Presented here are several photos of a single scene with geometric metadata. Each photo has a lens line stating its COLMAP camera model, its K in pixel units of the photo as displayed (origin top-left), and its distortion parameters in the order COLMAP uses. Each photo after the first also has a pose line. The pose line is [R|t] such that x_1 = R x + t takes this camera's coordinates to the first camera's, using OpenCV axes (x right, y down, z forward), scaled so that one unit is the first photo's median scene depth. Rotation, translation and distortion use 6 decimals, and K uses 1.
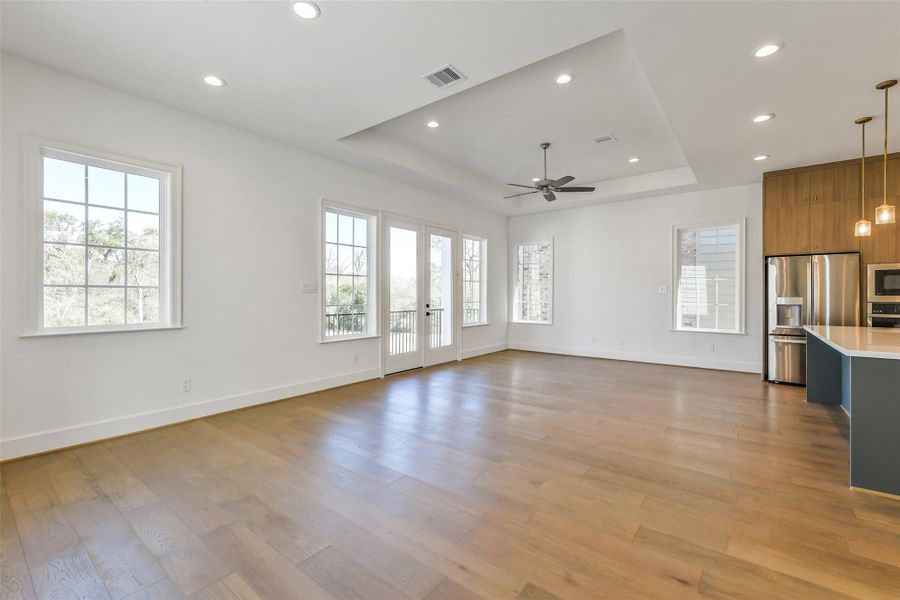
lens RADIAL K [[388.4, 0, 450.8], [0, 388.4, 294.6], [0, 0, 1]] dist [0.002985, -0.001965]
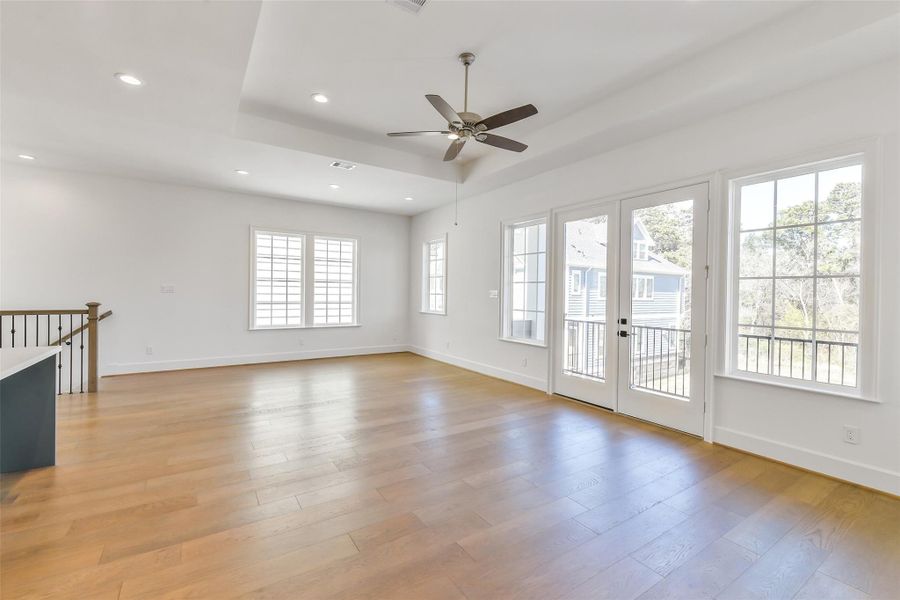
lens RADIAL K [[388.4, 0, 451.3], [0, 388.4, 297.2], [0, 0, 1]] dist [0.002985, -0.001965]
pose [[-0.325529, 0.004339, -0.945522, 0.675069], [-0.017124, 0.999798, 0.010483, -0.014518], [0.945377, 0.019603, -0.325389, 0.965763]]
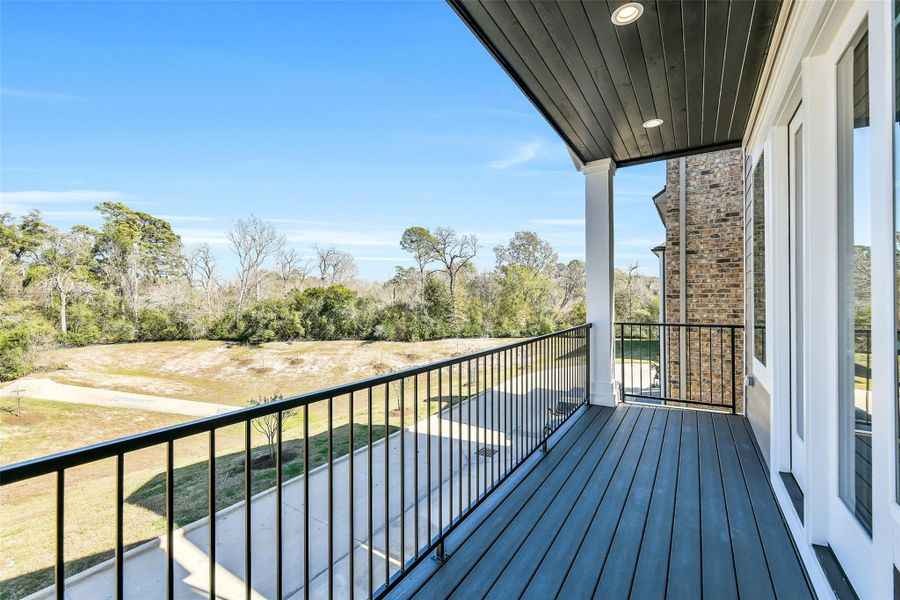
lens RADIAL K [[388.4, 0, 454.7], [0, 388.4, 297.4], [0, 0, 1]] dist [0.002985, -0.001965]
pose [[0.994752, -0.006627, 0.102102, -0.377986], [0.006900, 0.999973, -0.002322, 0.001195], [-0.102084, 0.003015, 0.994771, 0.761472]]
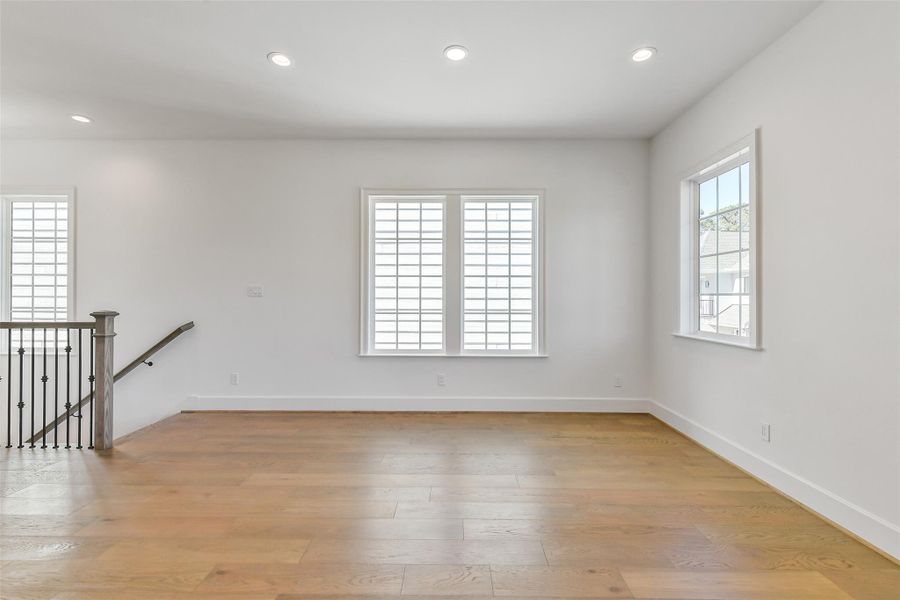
lens RADIAL K [[388.4, 0, 450.6], [0, 388.4, 294.5], [0, 0, 1]] dist [0.002985, -0.001965]
pose [[-0.796089, -0.009868, -0.605099, 0.123484], [-0.007101, 0.999951, -0.006965, -0.005072], [0.605138, -0.001248, -0.796120, 0.714317]]
